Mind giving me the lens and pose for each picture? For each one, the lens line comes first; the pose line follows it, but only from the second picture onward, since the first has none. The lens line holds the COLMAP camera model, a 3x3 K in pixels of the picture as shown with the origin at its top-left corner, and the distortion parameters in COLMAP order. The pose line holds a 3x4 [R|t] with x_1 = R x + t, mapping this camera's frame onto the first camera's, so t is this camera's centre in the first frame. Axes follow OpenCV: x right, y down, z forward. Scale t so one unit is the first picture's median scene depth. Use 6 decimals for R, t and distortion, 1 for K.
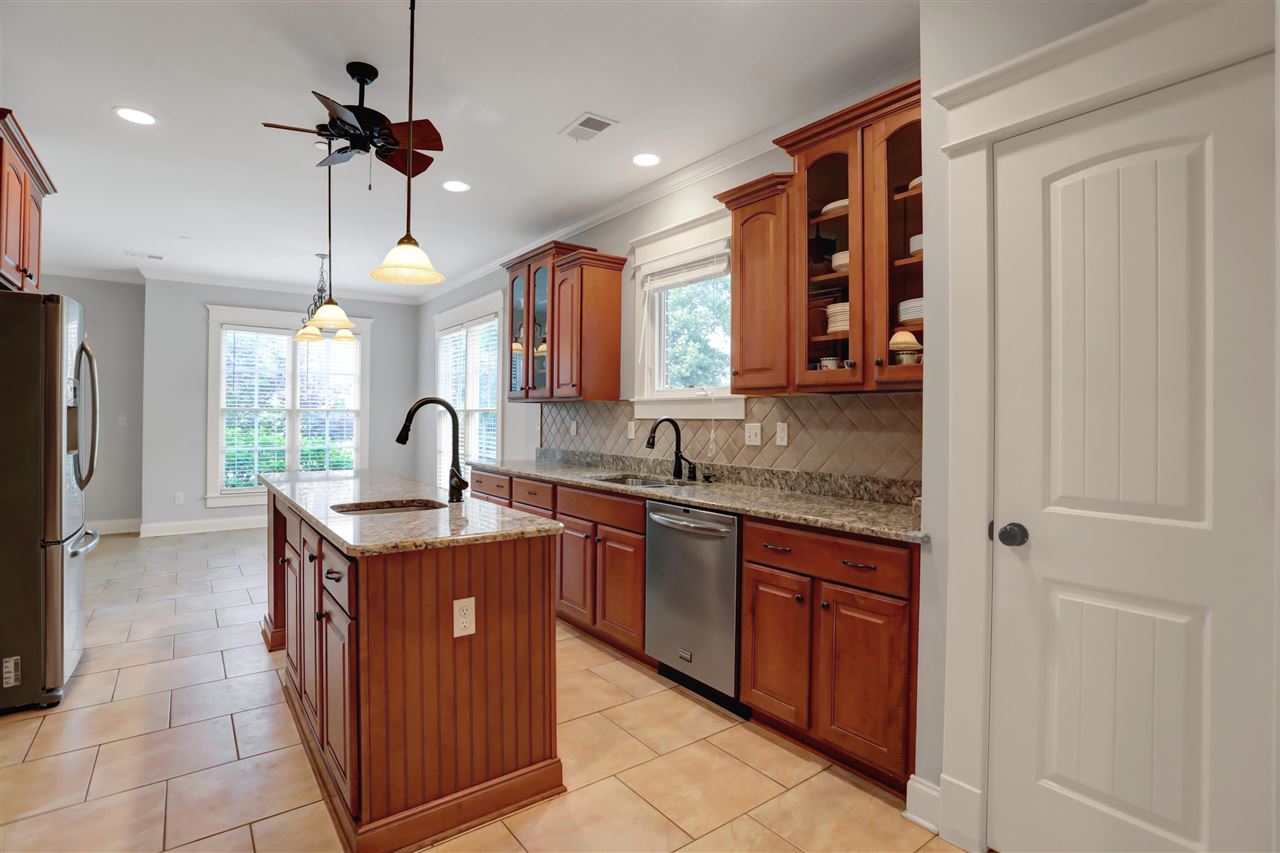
lens RADIAL K [[641.4, 0, 642.9], [0, 641.4, 415.9], [0, 0, 1]] dist [-0.005831, -0.000247]
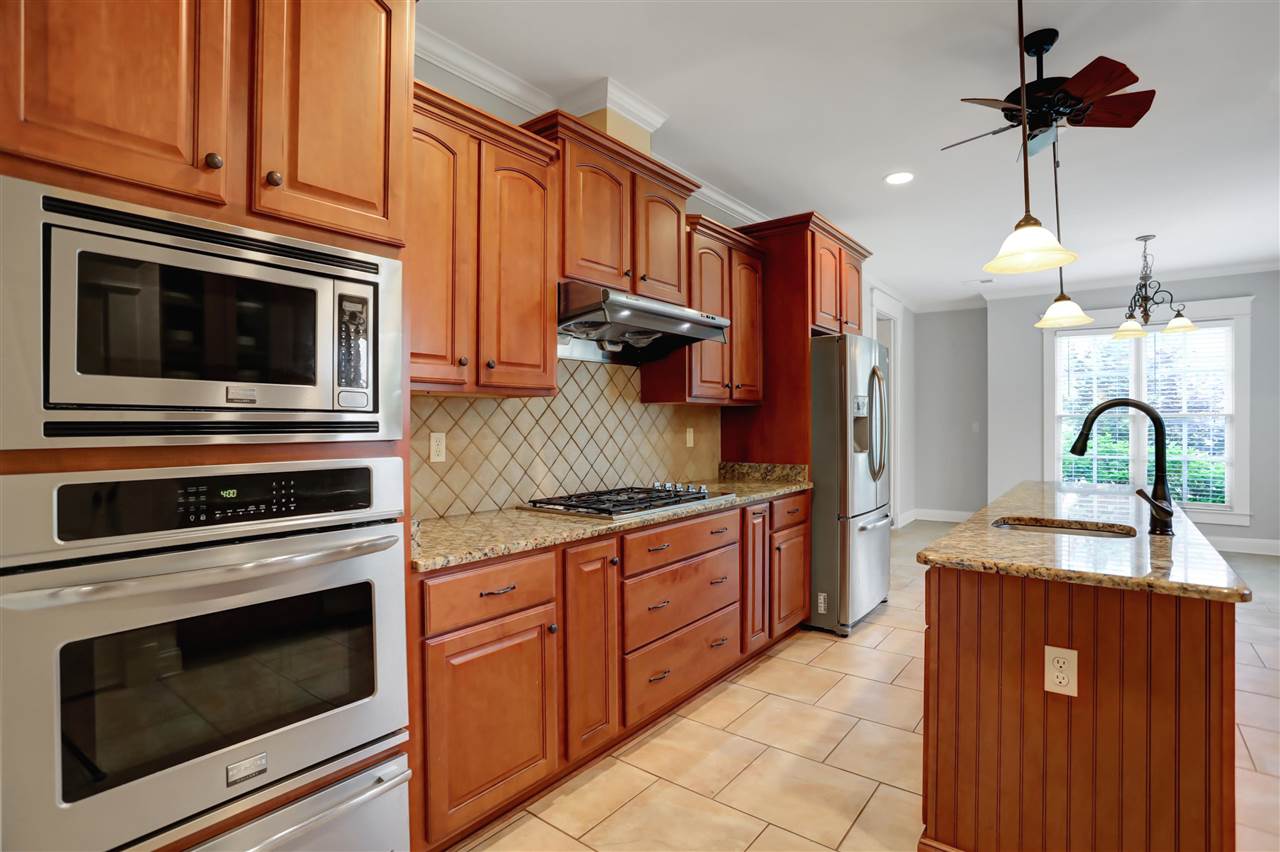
lens RADIAL K [[636.6, 0, 640.0], [0, 636.6, 426.0], [0, 0, 1]] dist [-0.002599, -0.000041]
pose [[0.283269, -0.001618, -0.959039, 0.245768], [0.007095, 0.999975, 0.000409, 0.000323], [0.959014, -0.006920, 0.283273, 0.189996]]
